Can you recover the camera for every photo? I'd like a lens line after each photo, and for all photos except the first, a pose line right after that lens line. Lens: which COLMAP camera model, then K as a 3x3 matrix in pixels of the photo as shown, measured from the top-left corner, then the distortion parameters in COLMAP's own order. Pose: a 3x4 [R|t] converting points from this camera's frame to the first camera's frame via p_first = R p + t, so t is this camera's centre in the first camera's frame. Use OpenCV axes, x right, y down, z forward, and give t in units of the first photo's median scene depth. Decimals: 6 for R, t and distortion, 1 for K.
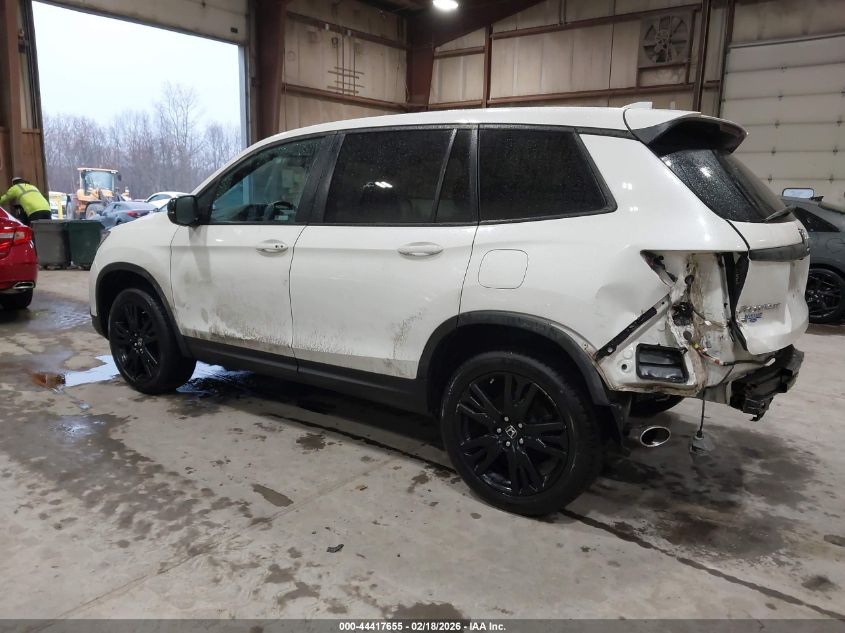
lens RADIAL K [[673.0, 0, 422.2], [0, 673.0, 335.2], [0, 0, 1]] dist [-0.001150, 0.004185]
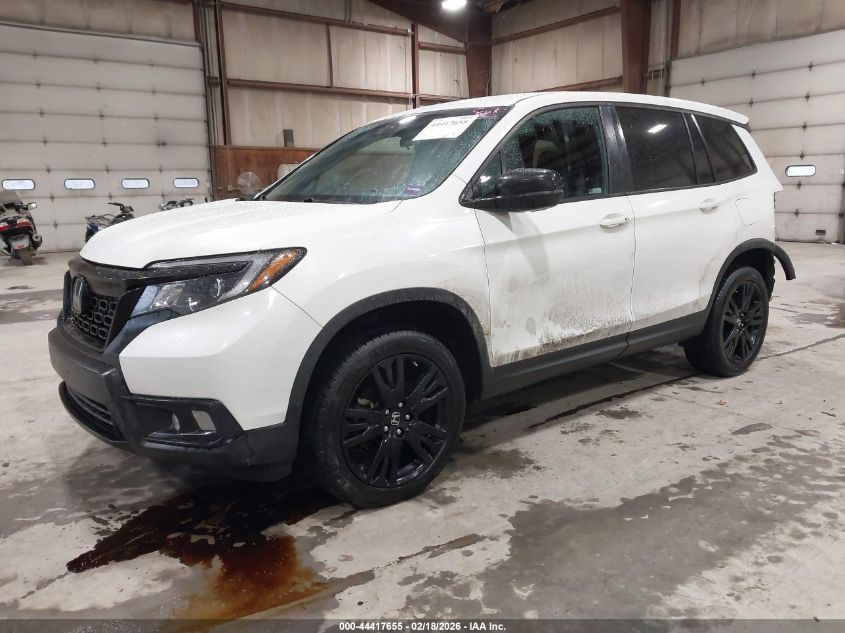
lens RADIAL K [[665.6, 0, 422.5], [0, 665.6, 316.5], [0, 0, 1]] dist [0.006891, 0.001832]
pose [[0.261200, -0.201633, 0.943991, -1.161287], [0.219520, 0.964724, 0.145321, -0.193162], [-0.939992, 0.169266, 0.296249, 0.963439]]
